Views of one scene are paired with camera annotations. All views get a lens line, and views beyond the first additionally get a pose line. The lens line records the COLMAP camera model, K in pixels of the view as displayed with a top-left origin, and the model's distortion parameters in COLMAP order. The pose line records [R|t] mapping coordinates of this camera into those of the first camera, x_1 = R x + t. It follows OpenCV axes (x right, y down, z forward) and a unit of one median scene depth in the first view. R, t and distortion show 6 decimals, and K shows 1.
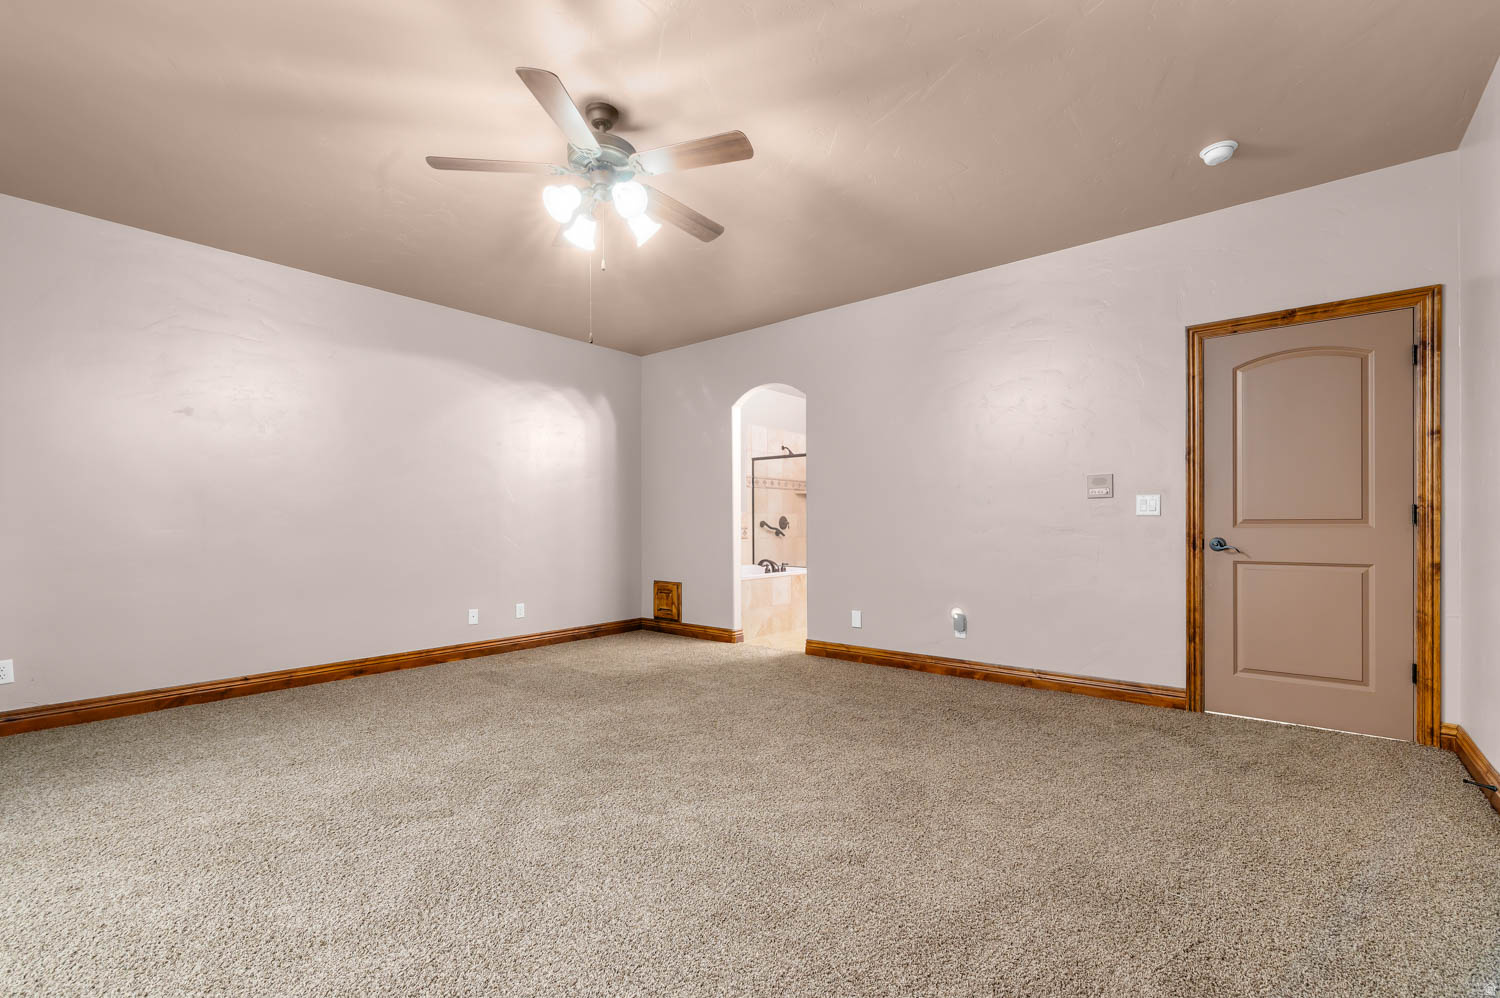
lens RADIAL K [[655.3, 0, 751.9], [0, 655.3, 509.9], [0, 0, 1]] dist [0.005241, 0.000395]
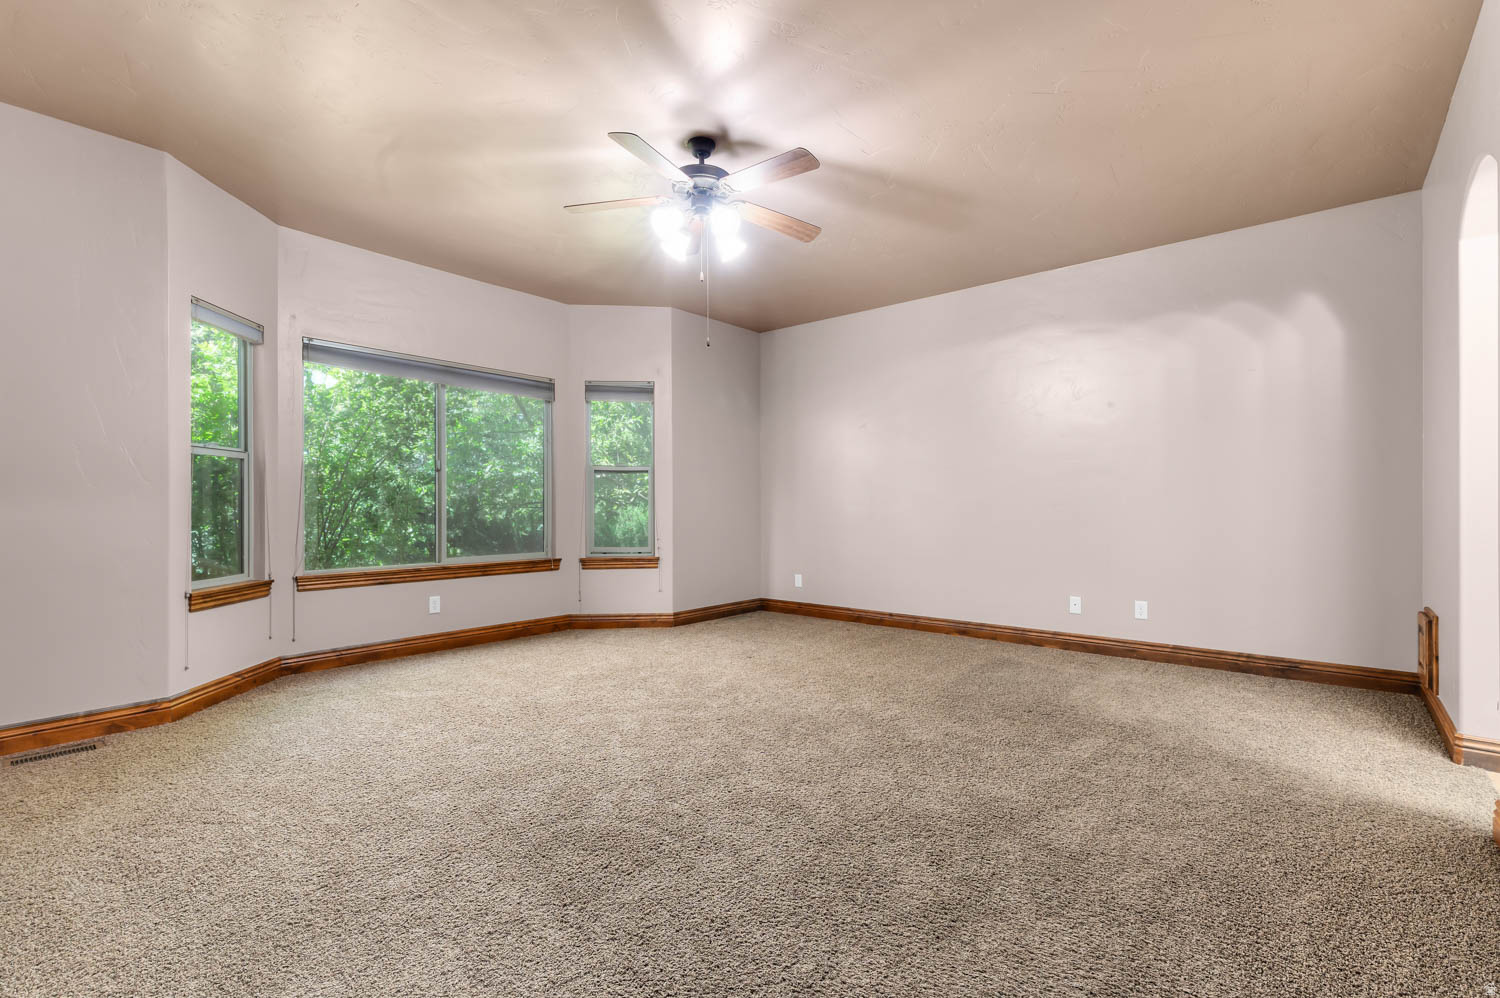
lens RADIAL K [[655.3, 0, 752.4], [0, 655.3, 502.5], [0, 0, 1]] dist [0.005241, 0.000395]
pose [[-0.012226, 0.000817, -0.999925, 0.563533], [0.028308, 0.999599, 0.000471, 0.010425], [0.999524, -0.028300, -0.012244, 0.670292]]
